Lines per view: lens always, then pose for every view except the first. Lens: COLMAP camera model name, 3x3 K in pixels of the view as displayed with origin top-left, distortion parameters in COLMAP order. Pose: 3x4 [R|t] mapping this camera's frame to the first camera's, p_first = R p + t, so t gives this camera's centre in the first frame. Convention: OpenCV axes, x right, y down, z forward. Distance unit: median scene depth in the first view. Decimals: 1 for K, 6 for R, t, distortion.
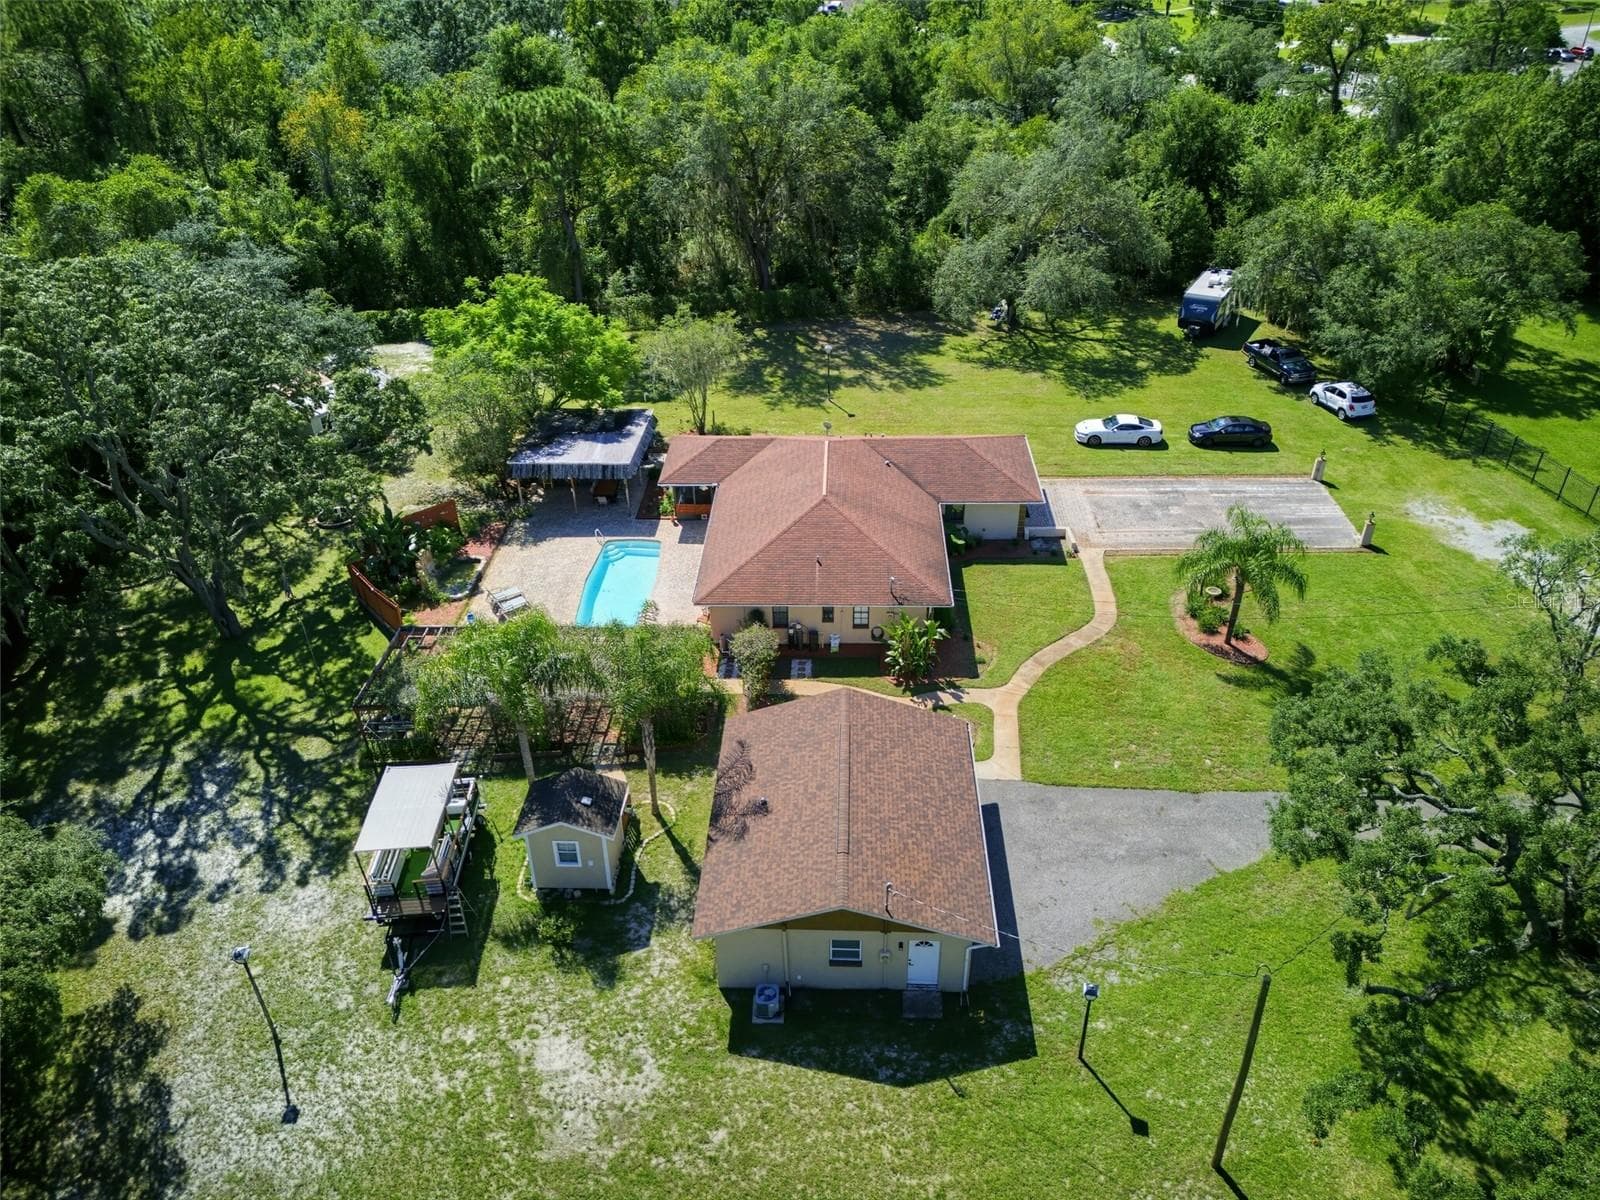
lens RADIAL K [[1126.9, 0, 800.4], [0, 1126.9, 540.2], [0, 0, 1]] dist [0.012621, 0.000042]
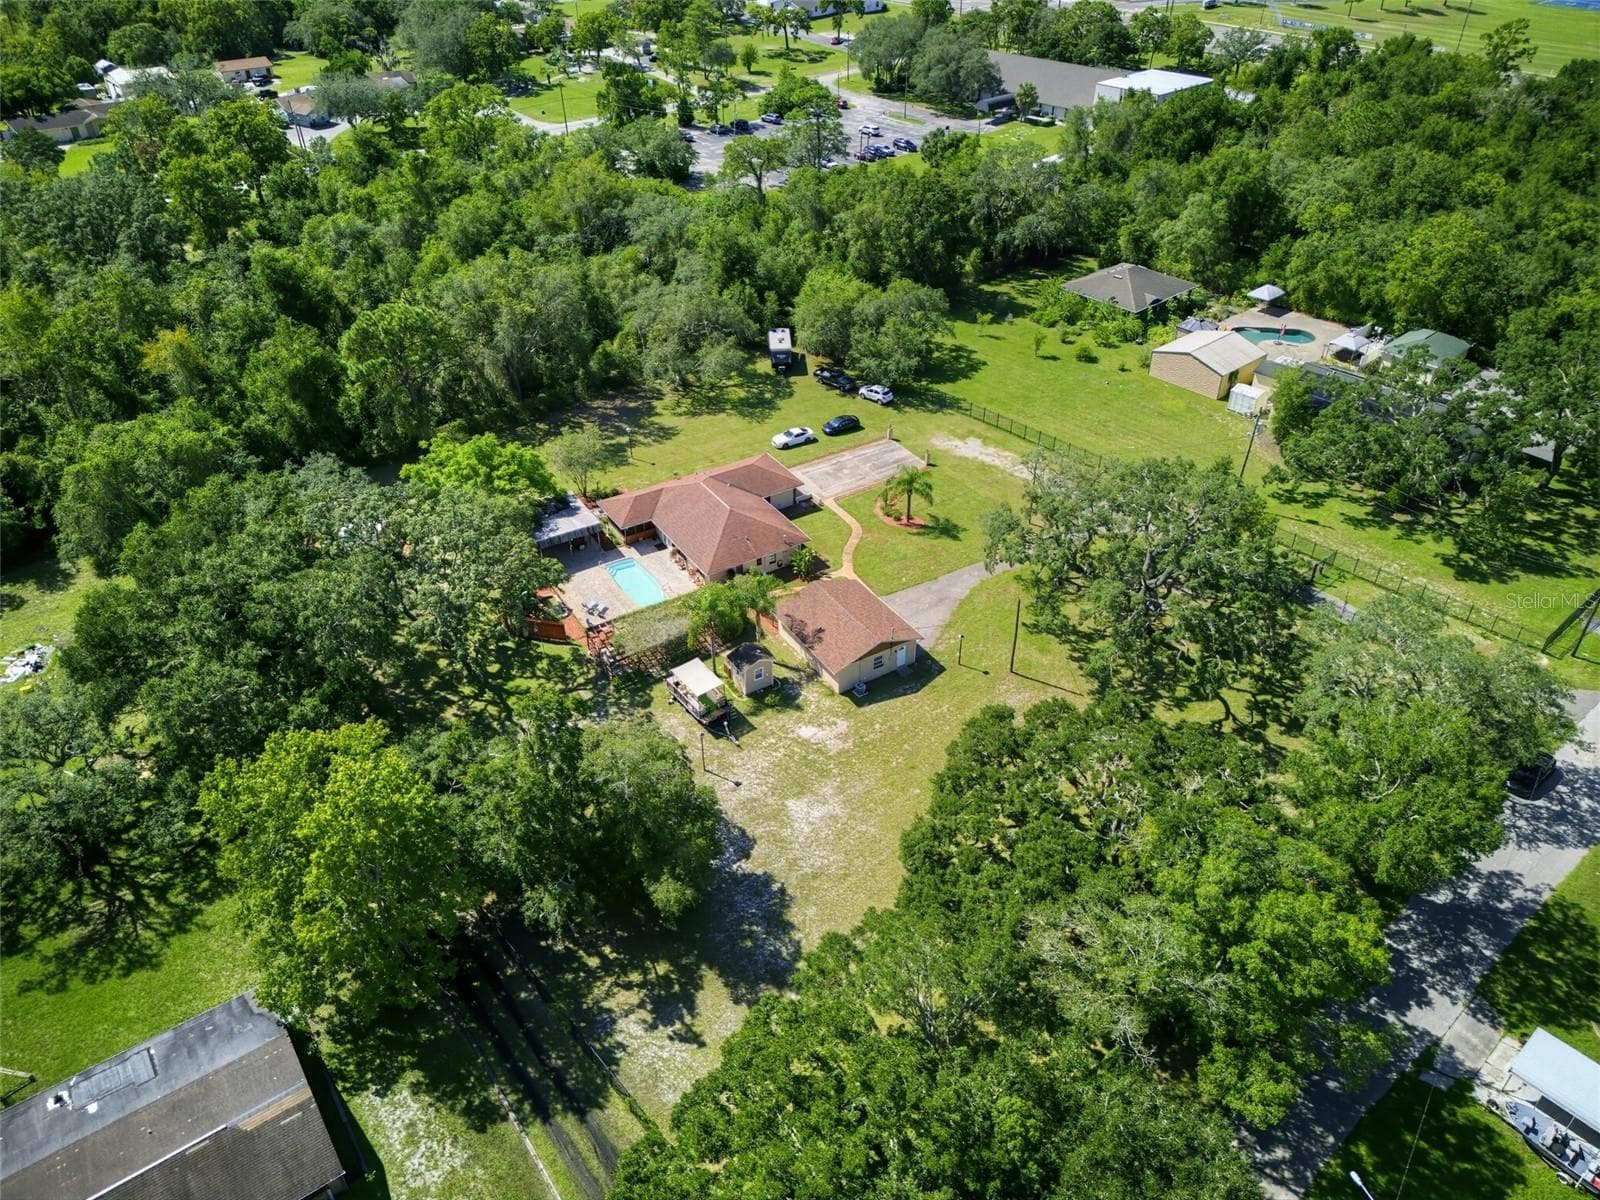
lens RADIAL K [[1126.9, 0, 800.4], [0, 1126.9, 540.2], [0, 0, 1]] dist [0.012621, 0.000042]
pose [[0.823528, -0.283715, 0.491230, -0.744326], [0.269193, 0.957688, 0.101831, -0.131642], [-0.499336, 0.048375, 0.865057, -0.689830]]
